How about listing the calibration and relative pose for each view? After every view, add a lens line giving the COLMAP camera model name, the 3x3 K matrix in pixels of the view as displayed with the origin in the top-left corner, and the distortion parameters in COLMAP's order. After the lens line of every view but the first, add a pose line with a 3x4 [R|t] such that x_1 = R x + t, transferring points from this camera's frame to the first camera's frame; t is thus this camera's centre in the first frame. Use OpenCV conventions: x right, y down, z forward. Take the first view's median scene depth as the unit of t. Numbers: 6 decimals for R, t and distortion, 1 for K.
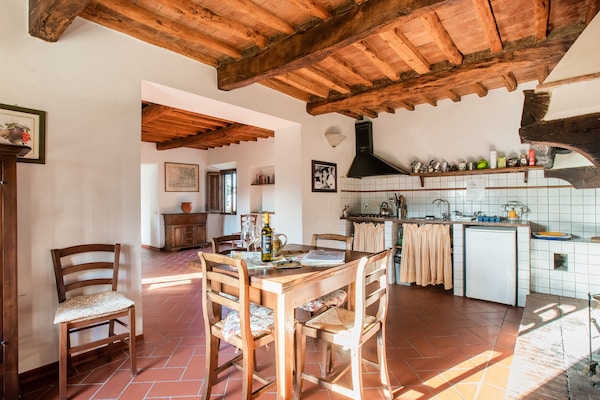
lens RADIAL K [[297.3, 0, 301.7], [0, 297.3, 197.6], [0, 0, 1]] dist [-0.023532, 0.000408]
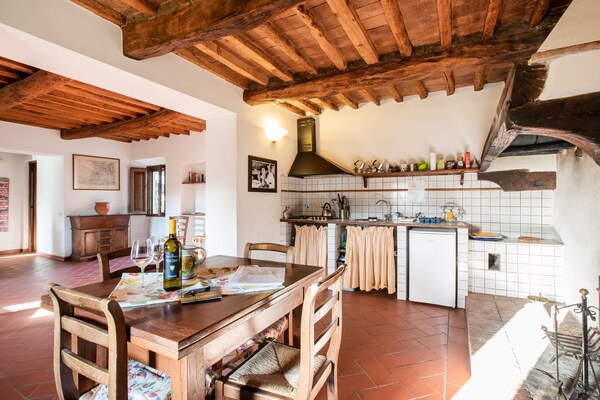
lens RADIAL K [[284.9, 0, 304.8], [0, 284.9, 198.7], [0, 0, 1]] dist [-0.049779, 0.000221]
pose [[0.977743, 0.007109, 0.209686, 0.022722], [-0.007248, 0.999974, -0.000106, 0.002071], [-0.209681, -0.001416, 0.977769, 0.155620]]
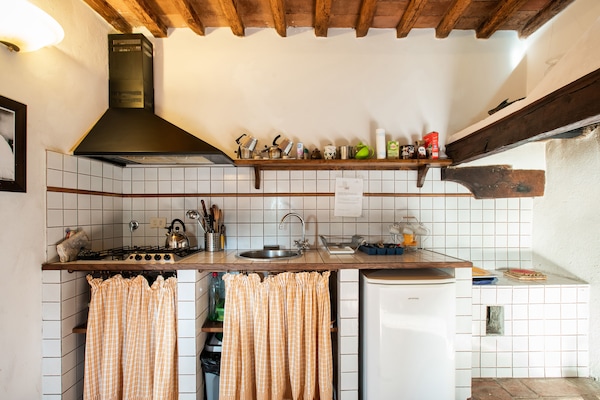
lens RADIAL K [[274.0, 0, 300.8], [0, 274.0, 212.2], [0, 0, 1]] dist [-0.033422, 0.000176]
pose [[0.774152, 0.004529, 0.632984, 0.205606], [-0.006215, 0.999981, 0.000446, 0.003596], [-0.632970, -0.004280, 0.774165, 0.711081]]
